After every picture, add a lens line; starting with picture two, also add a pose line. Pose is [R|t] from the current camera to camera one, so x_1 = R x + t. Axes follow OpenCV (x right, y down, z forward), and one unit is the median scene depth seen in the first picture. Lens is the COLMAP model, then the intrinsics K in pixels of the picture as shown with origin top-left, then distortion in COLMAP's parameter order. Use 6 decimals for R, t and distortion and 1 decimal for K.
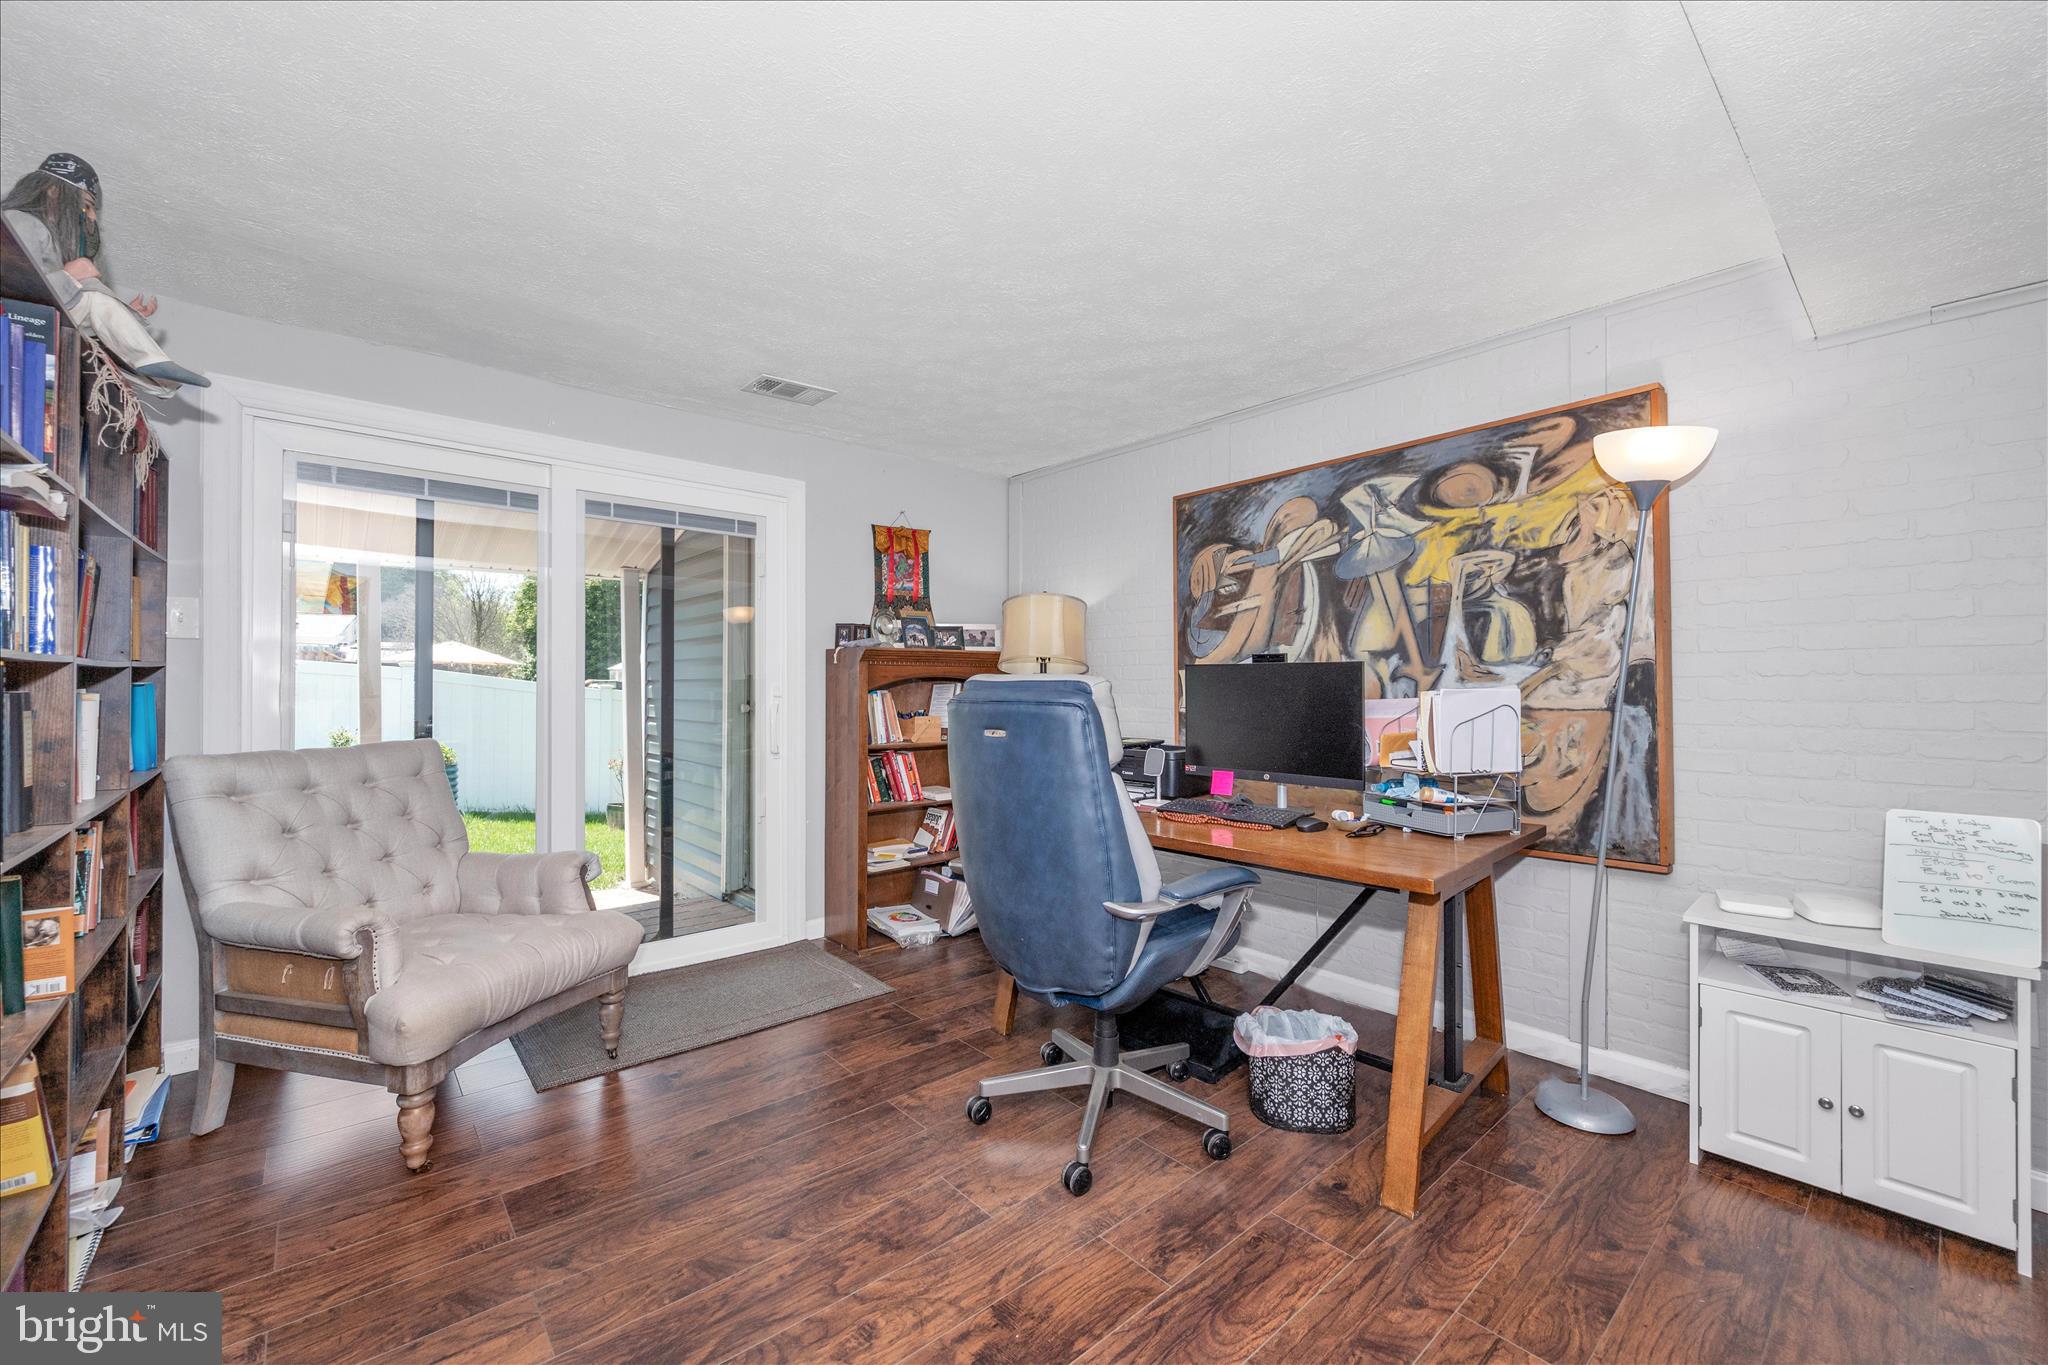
lens RADIAL K [[824.3, 0, 1019.3], [0, 824.3, 681.3], [0, 0, 1]] dist [-0.000005, -0.000209]
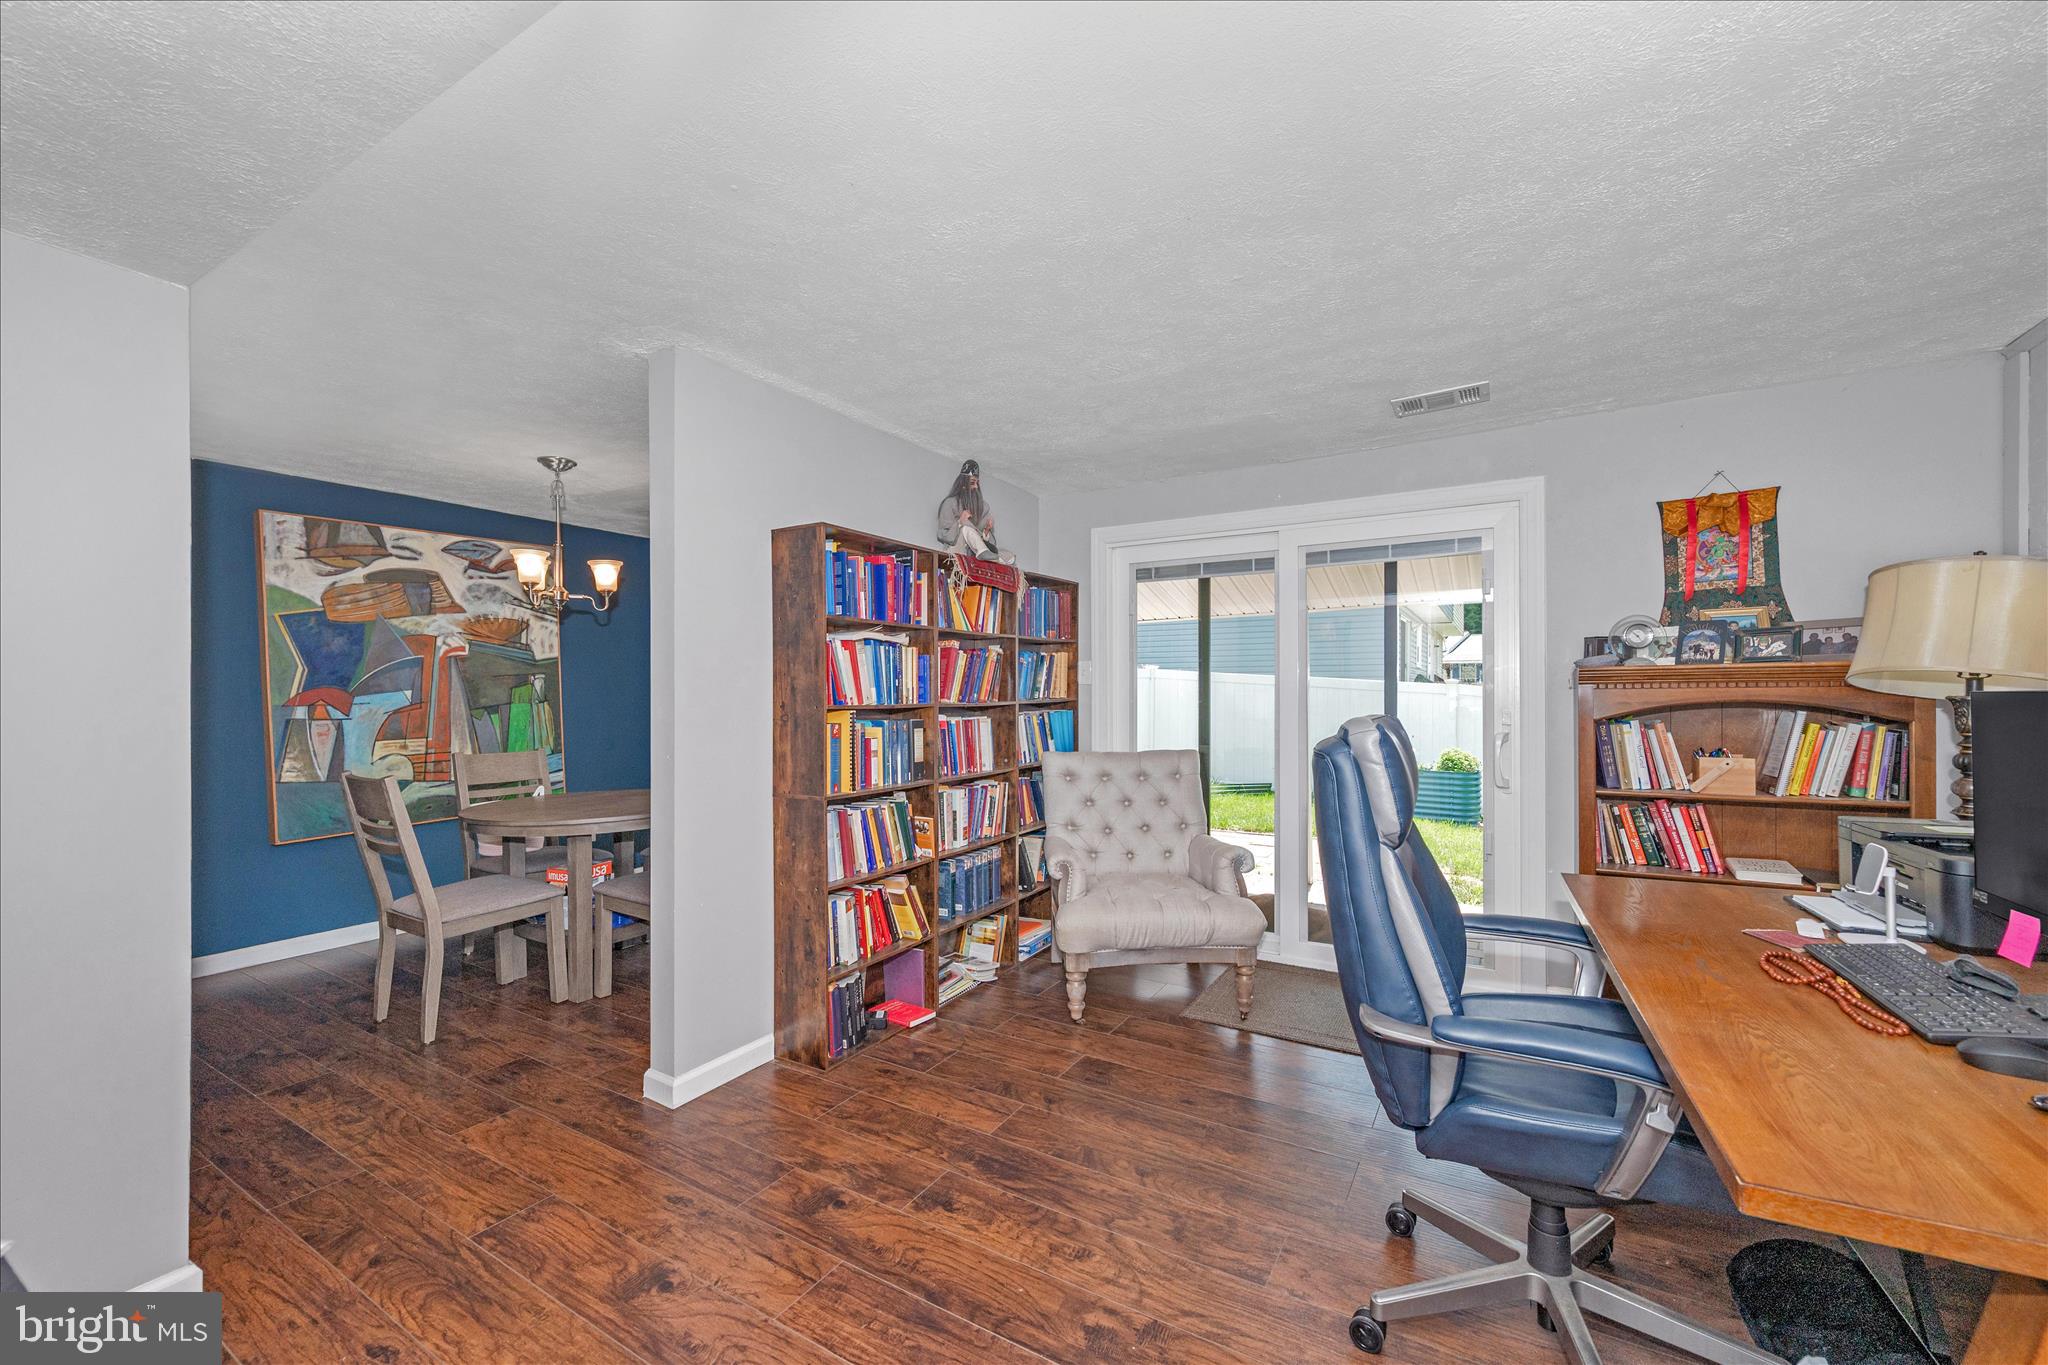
lens RADIAL K [[813.7, 0, 1022.1], [0, 813.7, 691.6], [0, 0, 1]] dist [0.000891, 0.000158]
pose [[0.311691, -0.006426, -0.950162, 0.438943], [0.013872, 0.999901, -0.002212, -0.025605], [0.950082, -0.012491, 0.311750, 0.248354]]
